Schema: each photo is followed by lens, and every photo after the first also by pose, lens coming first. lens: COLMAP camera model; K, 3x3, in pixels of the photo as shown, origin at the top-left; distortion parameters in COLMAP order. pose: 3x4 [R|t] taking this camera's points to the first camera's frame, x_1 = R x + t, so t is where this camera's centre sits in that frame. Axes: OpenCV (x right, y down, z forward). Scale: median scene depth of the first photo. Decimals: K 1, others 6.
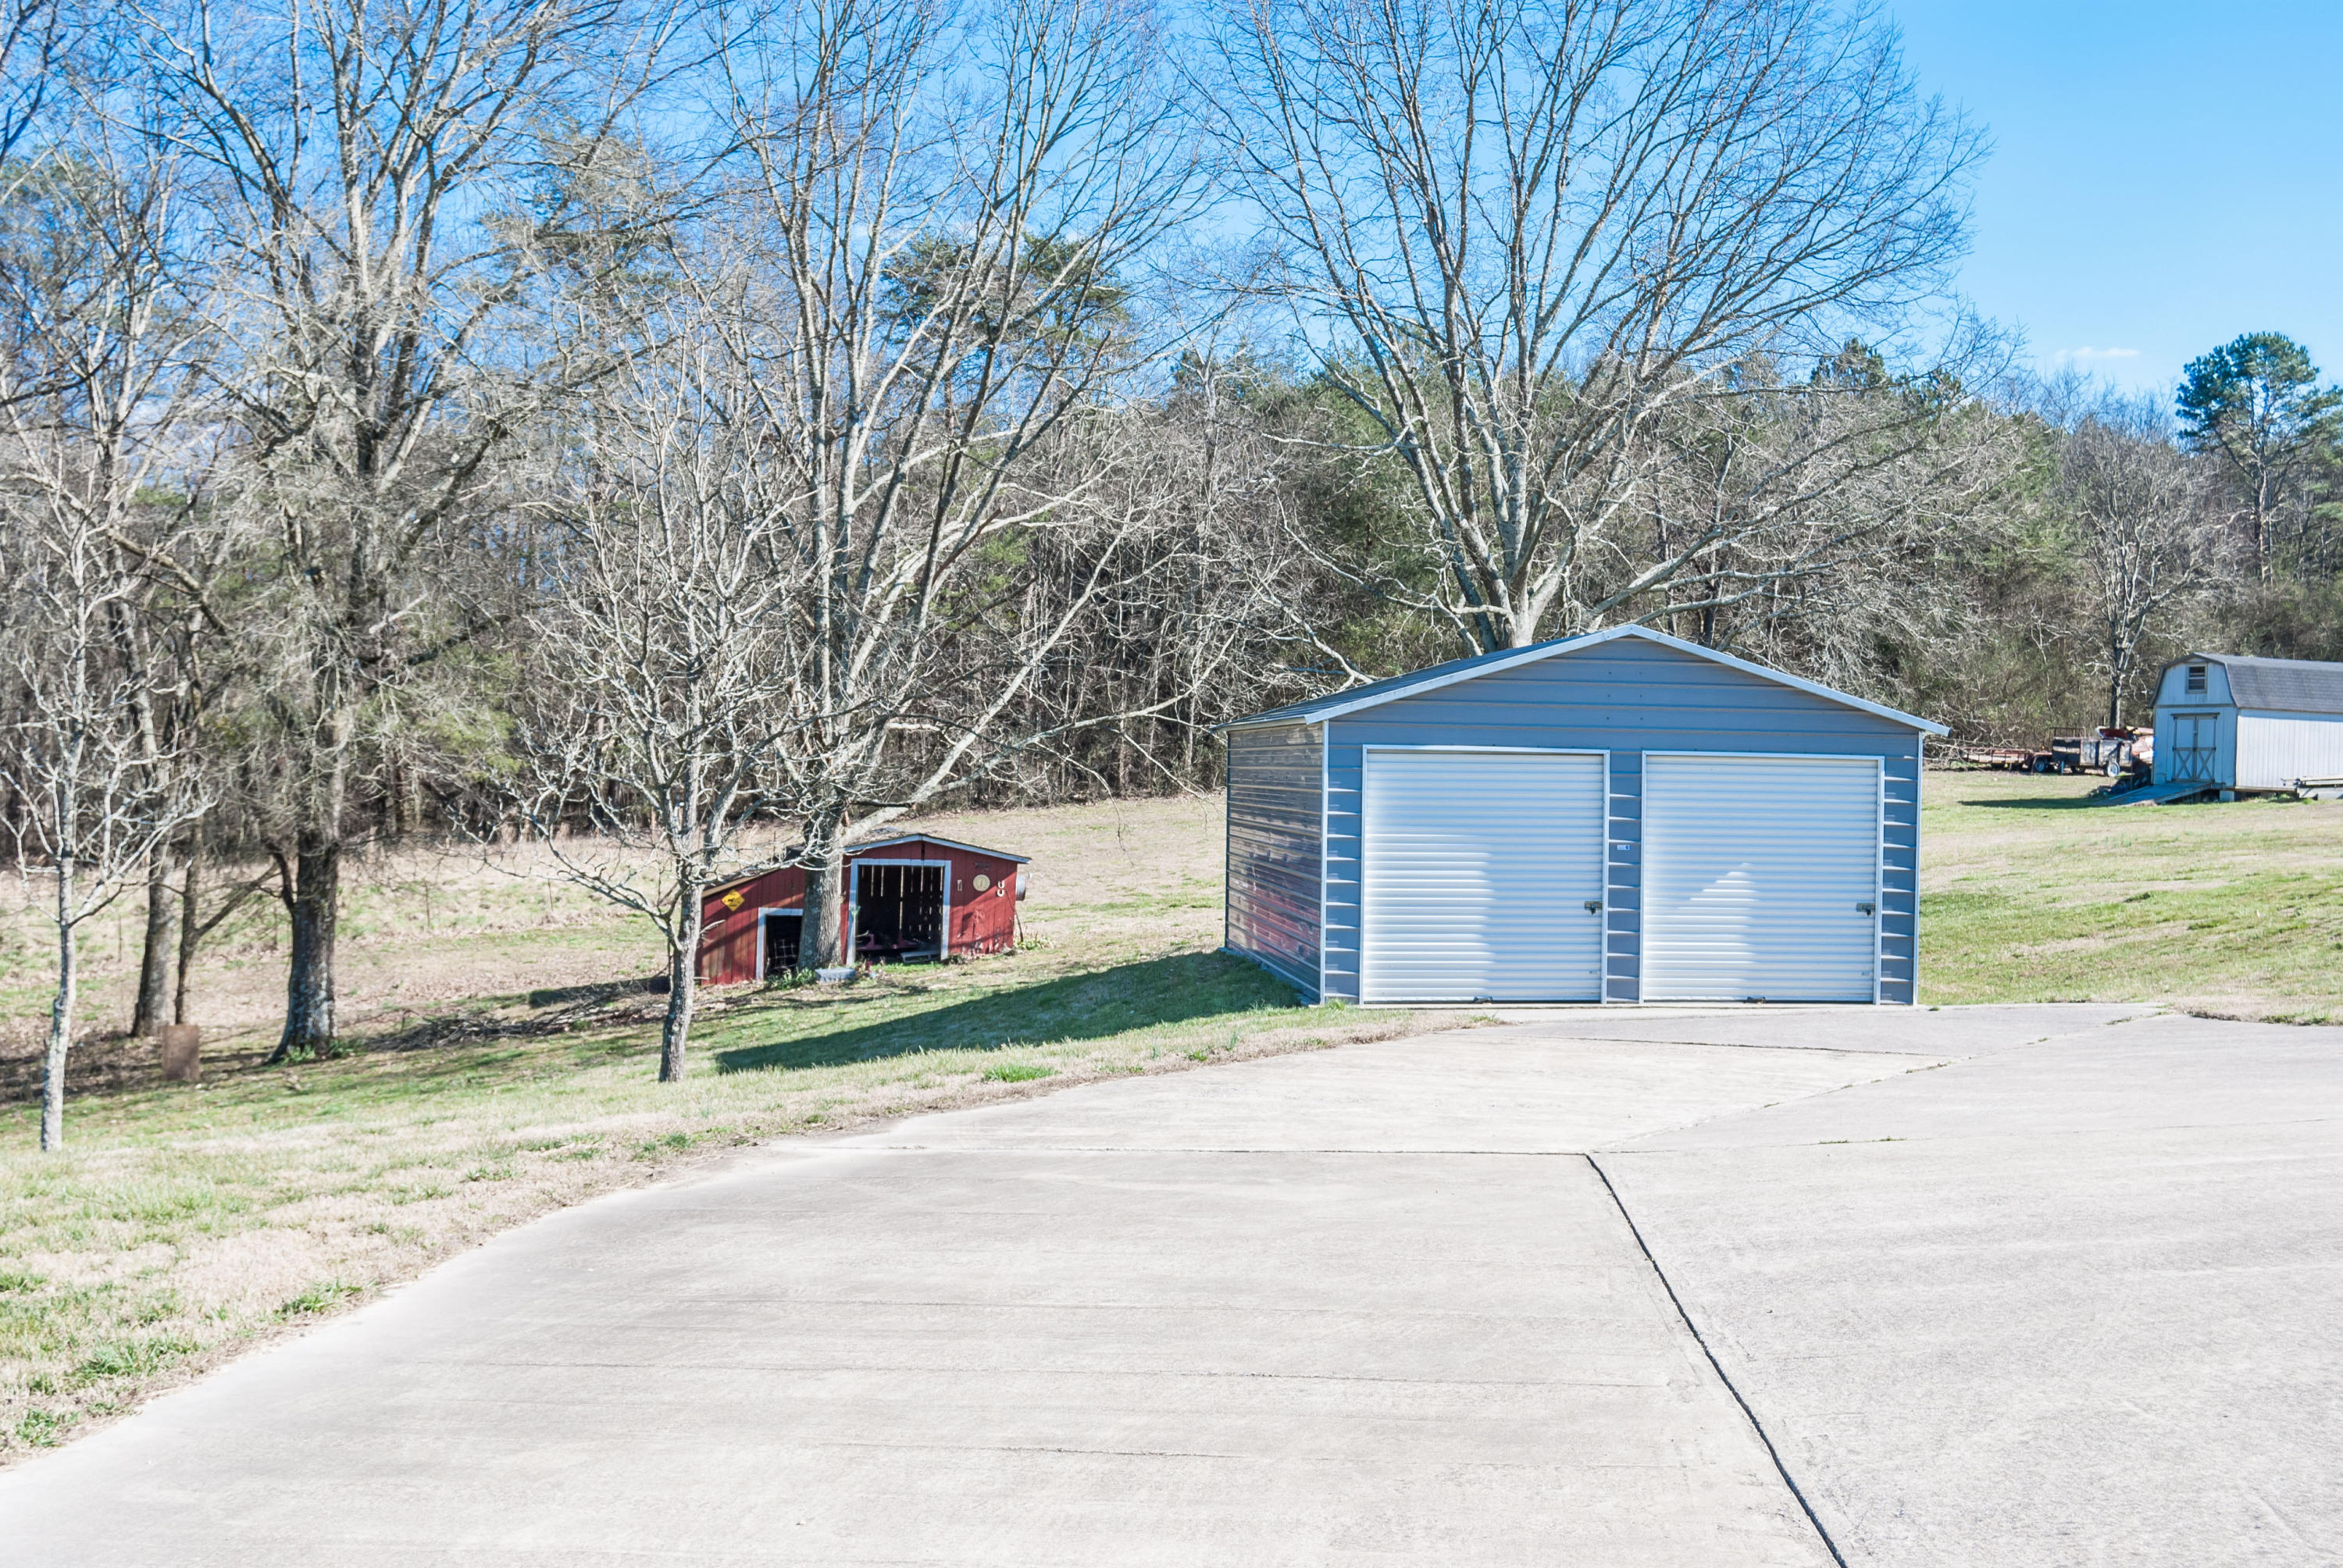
lens RADIAL K [[2872.6, 0, 1170.6], [0, 2872.6, 760.8], [0, 0, 1]] dist [-0.069303, 0.067687]
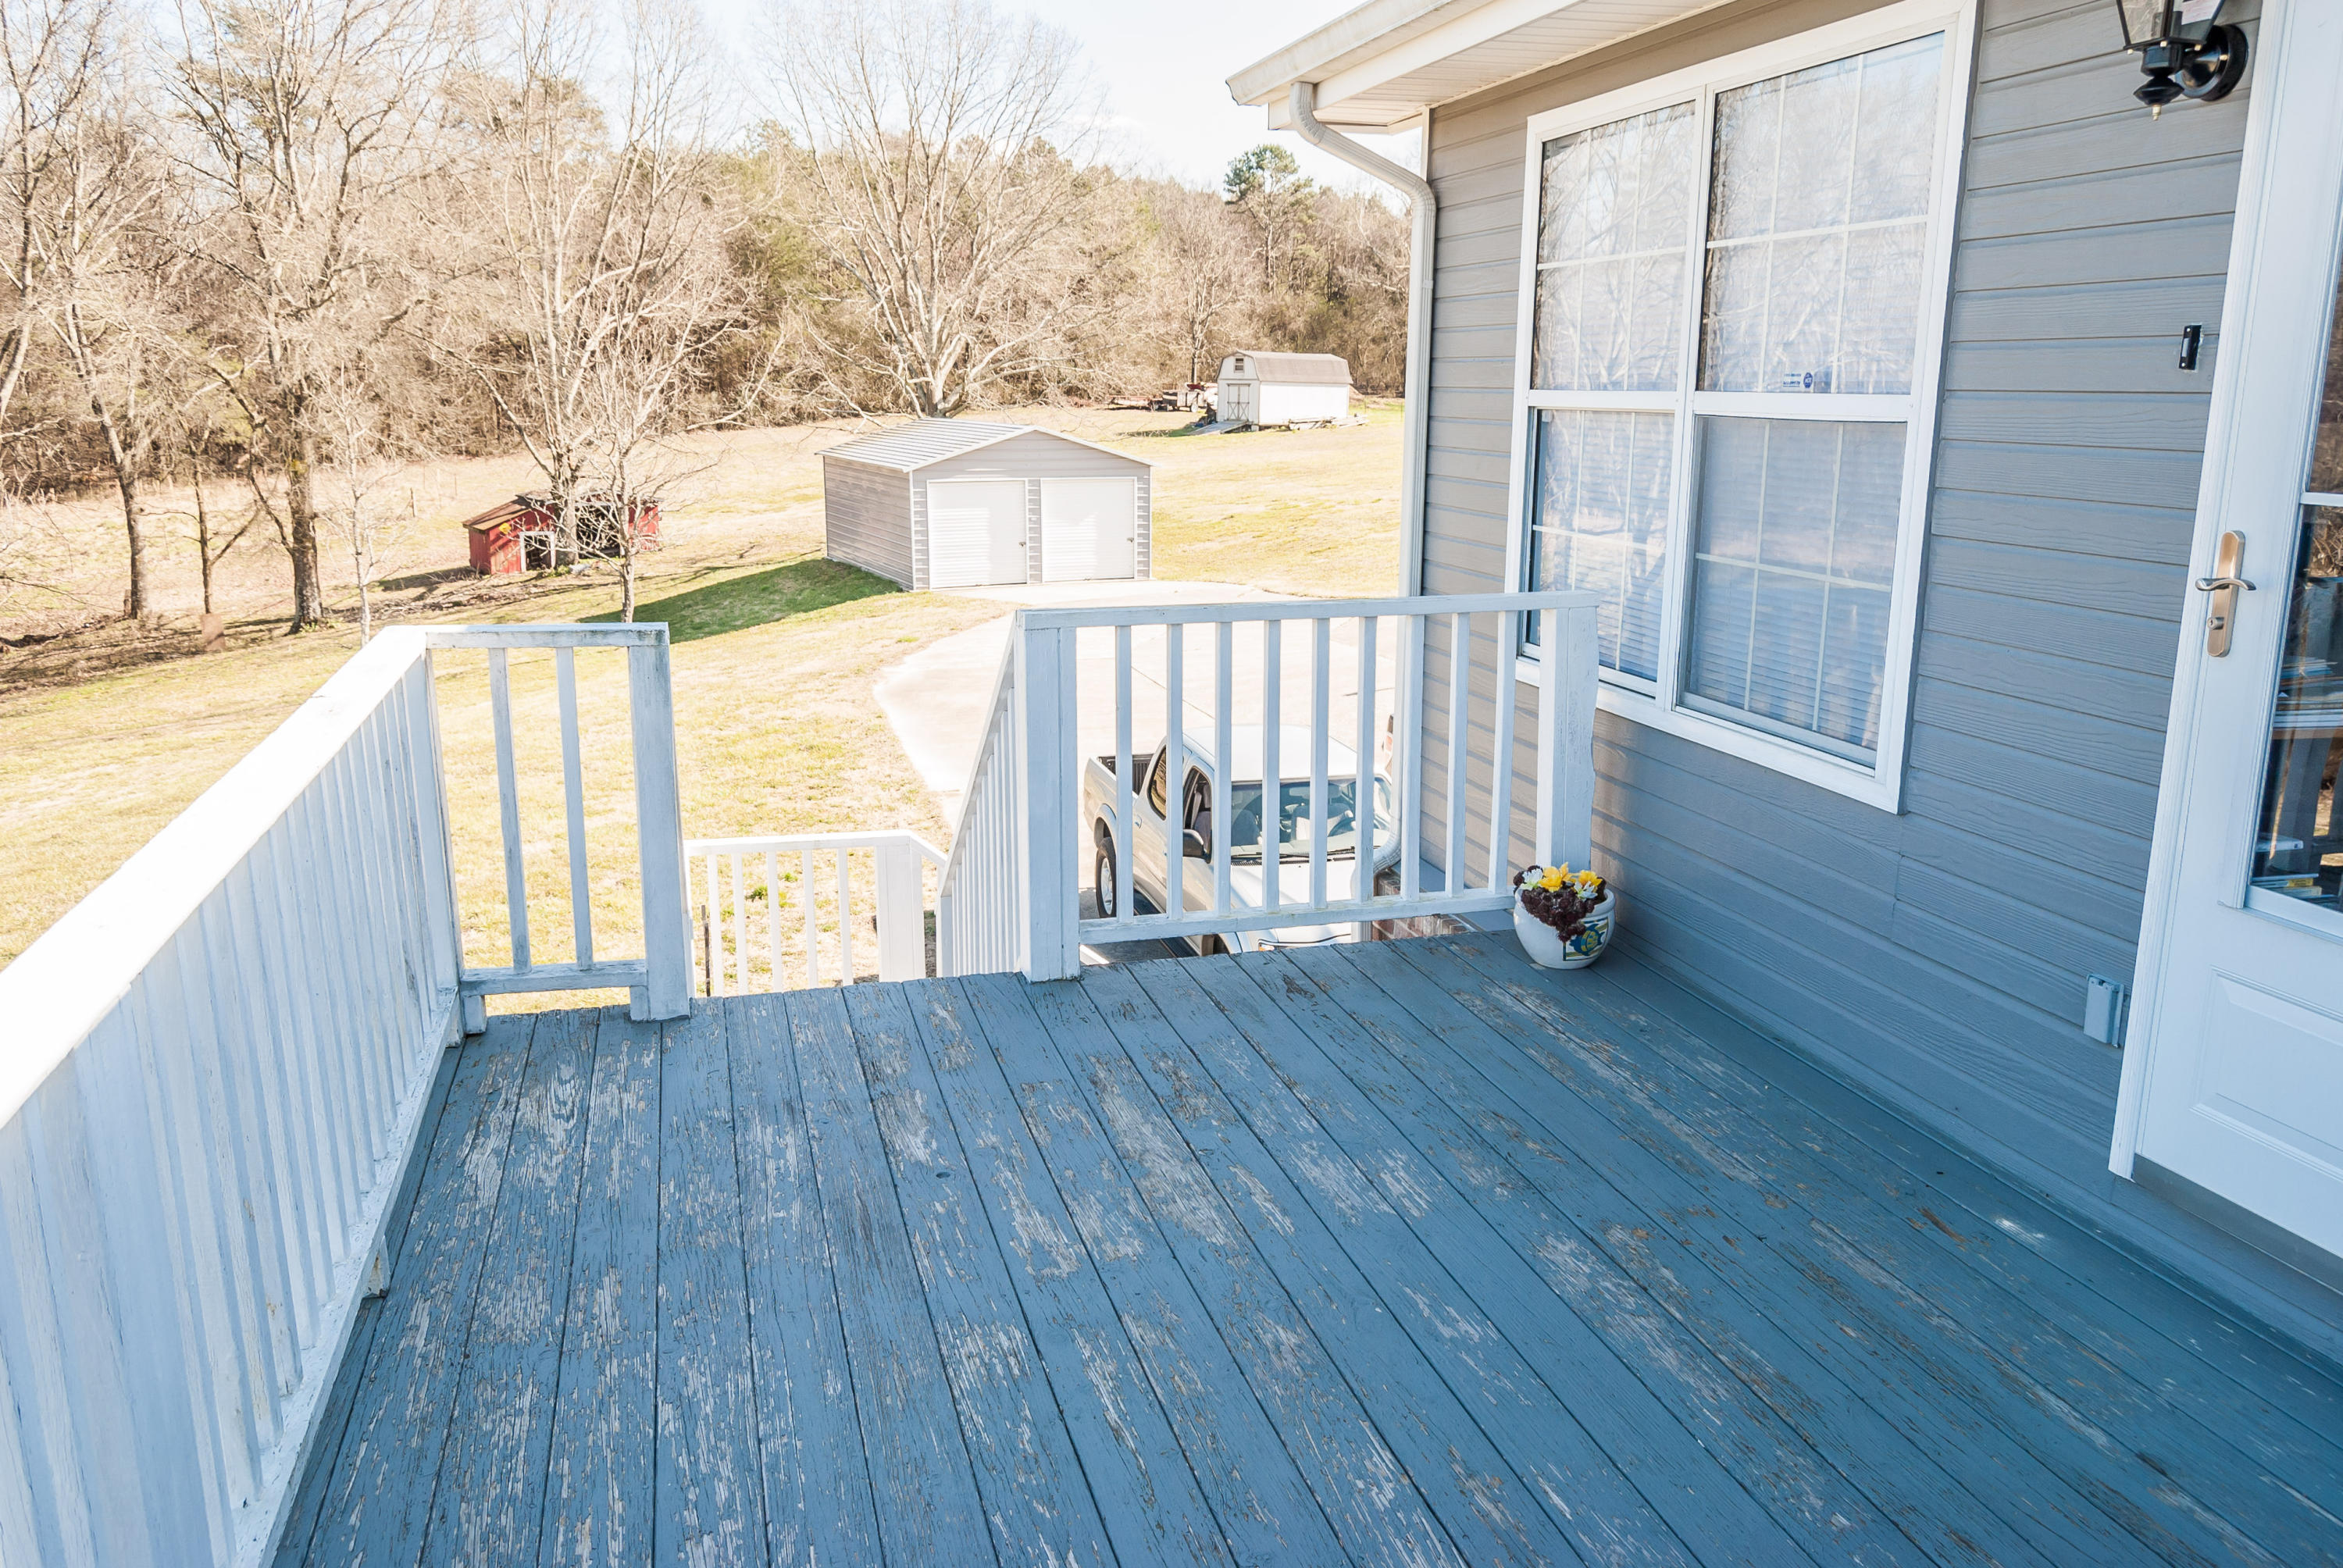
lens RADIAL K [[1806.4, 0, 1178.8], [0, 1806.4, 779.3], [0, 0, 1]] dist [-0.006519, 0.012569]
pose [[0.949442, -0.083512, 0.302630, -0.057603], [0.014504, 0.974608, 0.223446, -0.026289], [-0.313606, -0.207760, 0.926546, -0.139794]]
